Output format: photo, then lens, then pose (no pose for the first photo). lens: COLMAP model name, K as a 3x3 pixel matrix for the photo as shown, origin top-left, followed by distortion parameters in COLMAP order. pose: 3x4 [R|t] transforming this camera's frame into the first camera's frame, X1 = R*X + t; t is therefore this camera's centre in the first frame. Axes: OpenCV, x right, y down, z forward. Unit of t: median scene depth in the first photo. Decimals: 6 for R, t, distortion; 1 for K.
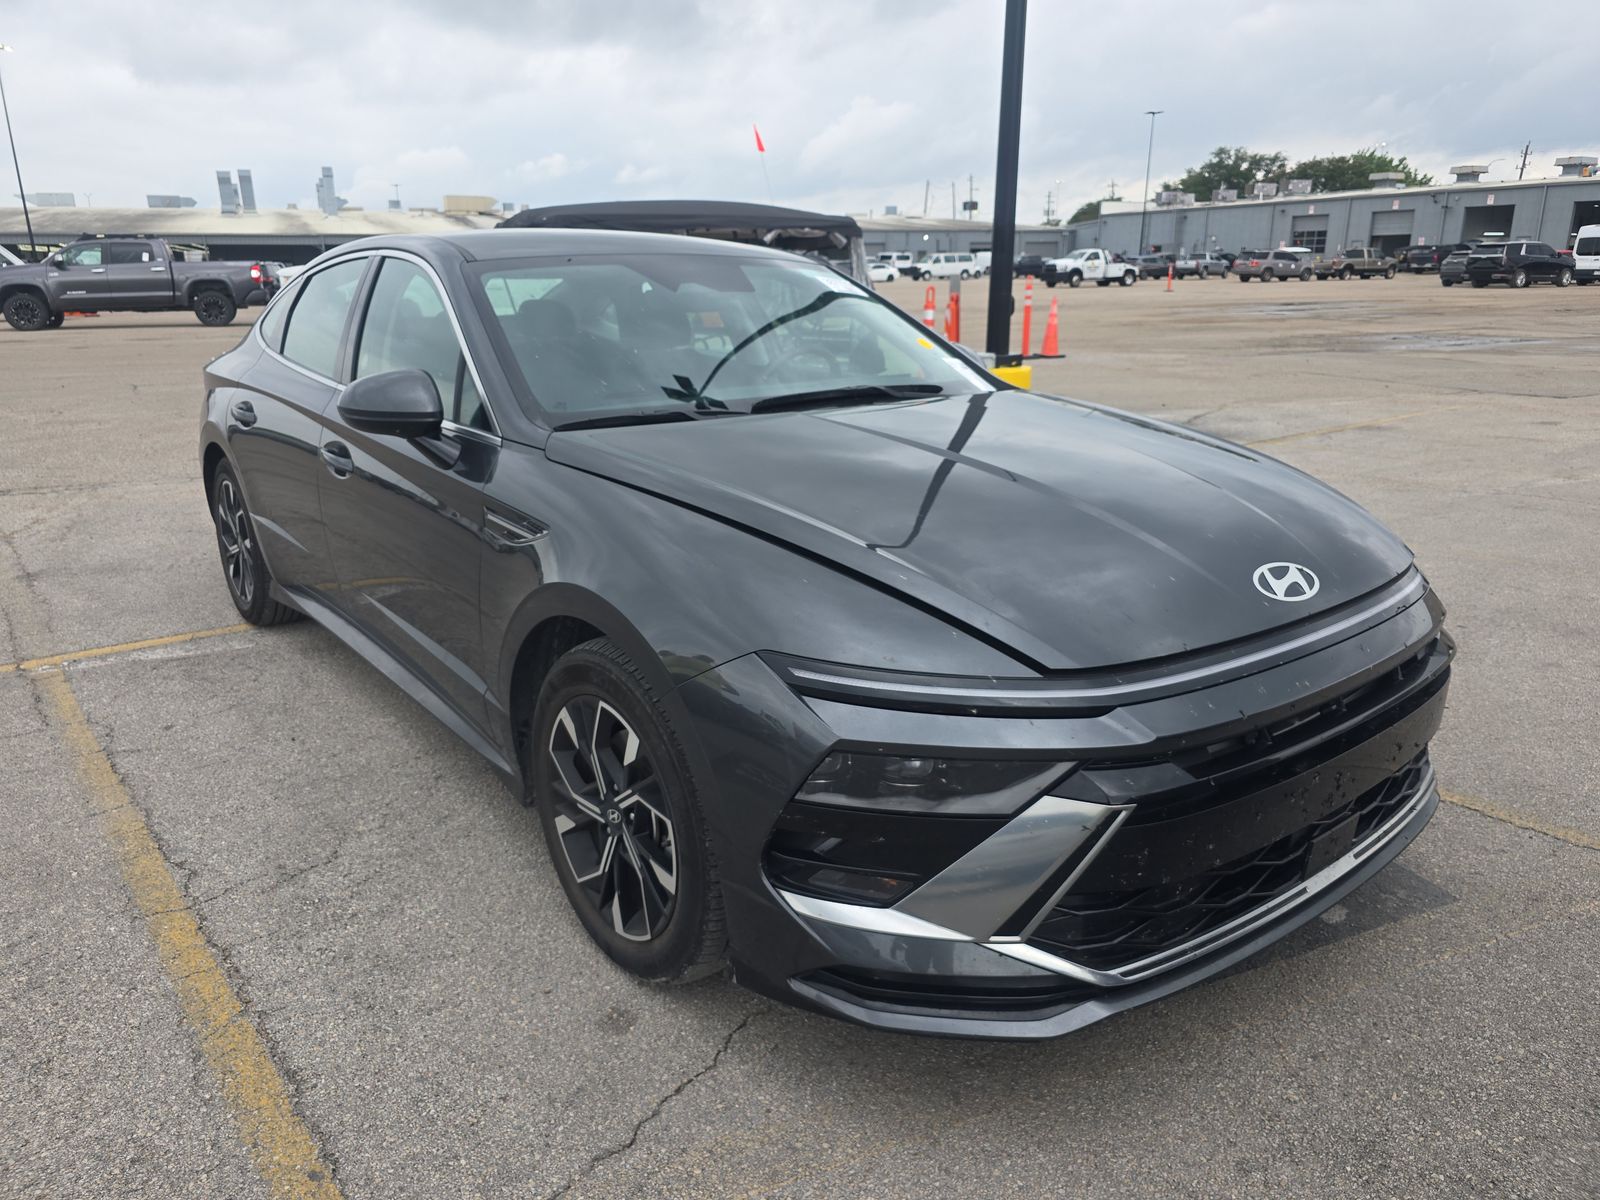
lens RADIAL K [[1093.3, 0, 800.0], [0, 1093.3, 600.0], [0, 0, 1]] dist [0.049149, -0.049065]
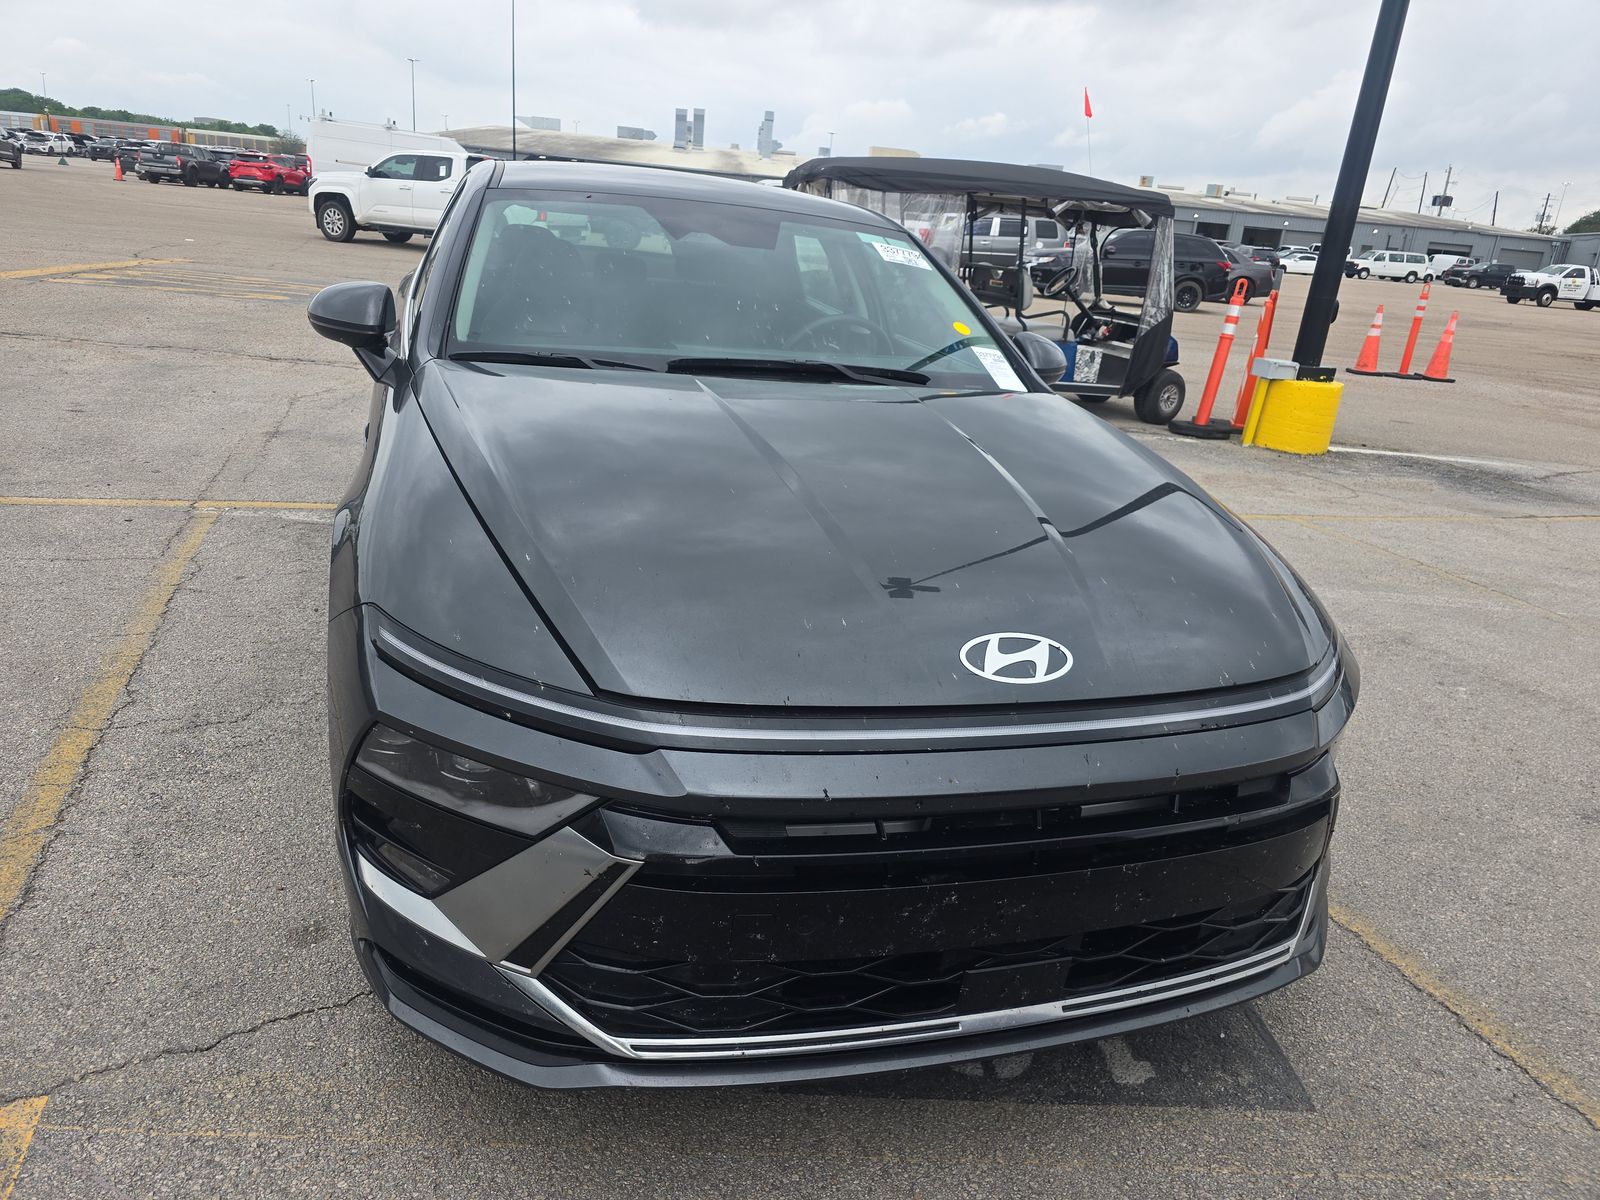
lens RADIAL K [[1082.6, 0, 793.9], [0, 1082.6, 596.1], [0, 0, 1]] dist [0.053576, -0.051135]
pose [[0.930006, 0.203869, -0.305820, 0.057271], [-0.194434, 0.978995, 0.061350, -0.008625], [0.311904, 0.002406, 0.950111, 0.019884]]
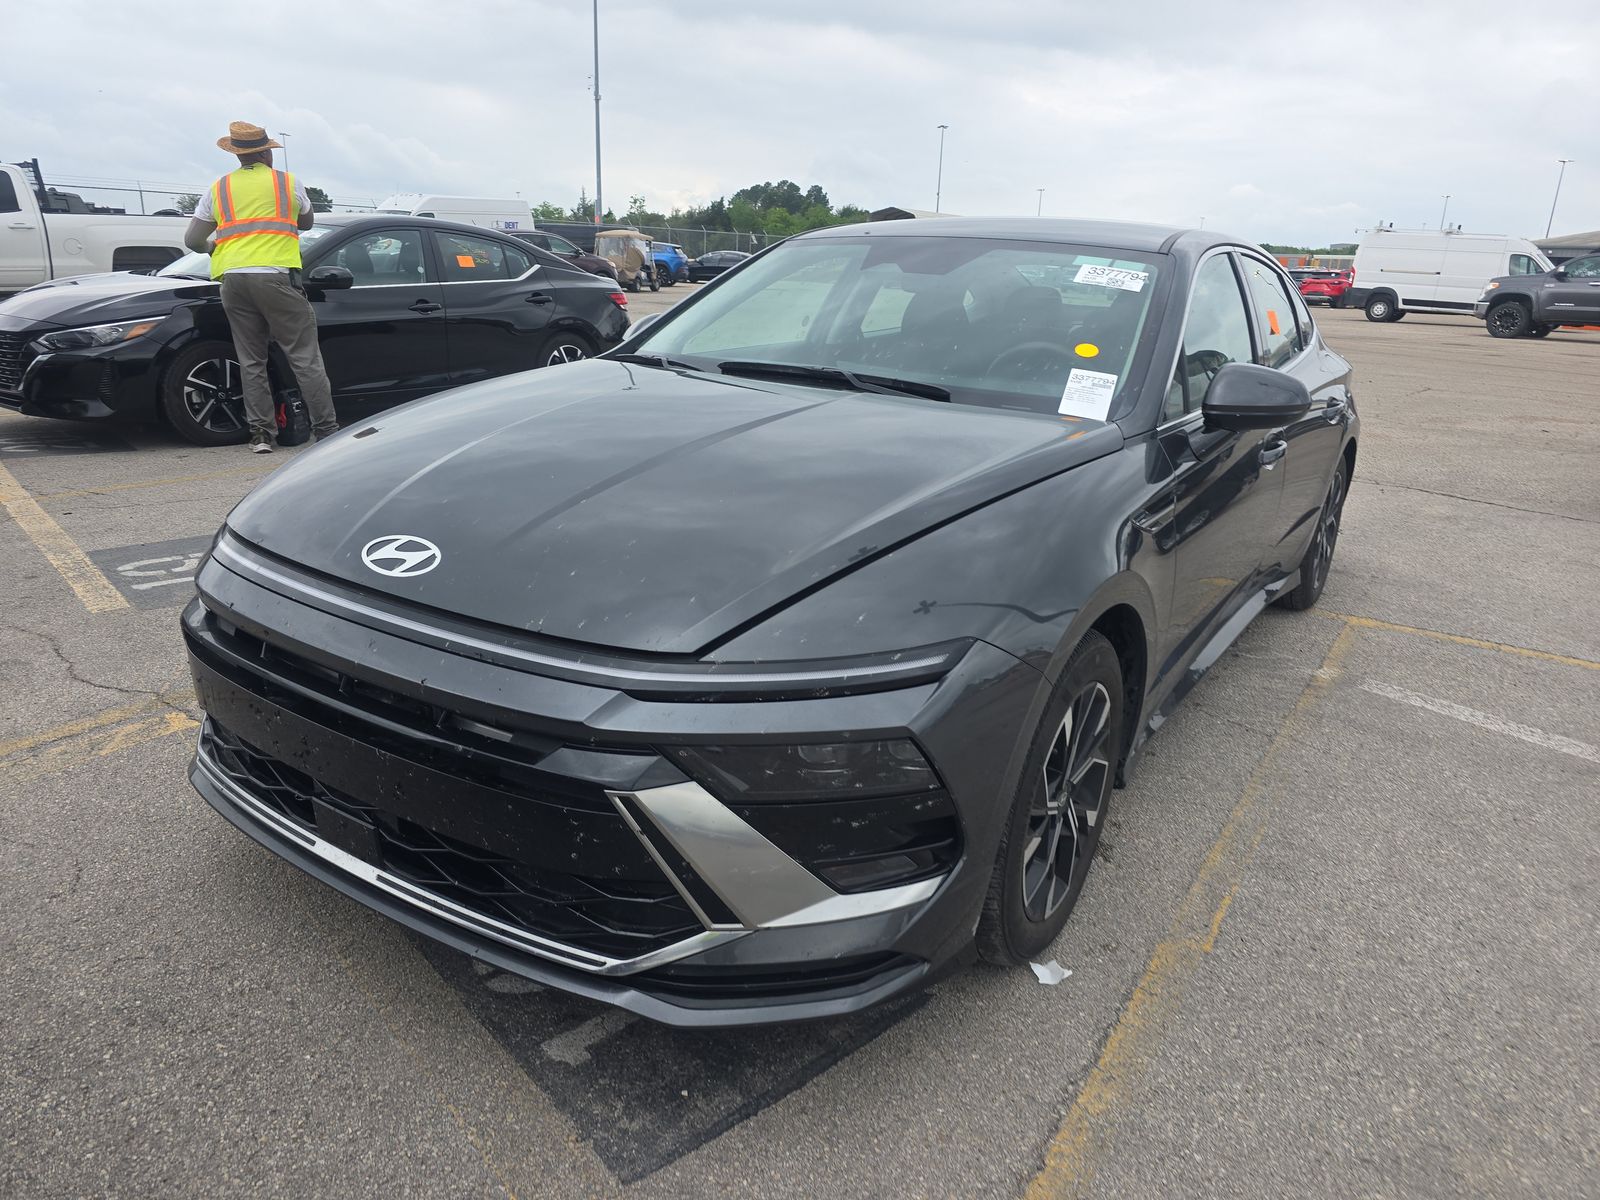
lens RADIAL K [[1082.6, 0, 793.9], [0, 1082.6, 596.1], [0, 0, 1]] dist [0.053576, -0.051135]
pose [[0.291969, 0.299461, -0.908338, 0.153864], [-0.312092, 0.927564, 0.205483, -0.031076], [0.904075, 0.223491, 0.364279, 0.106133]]
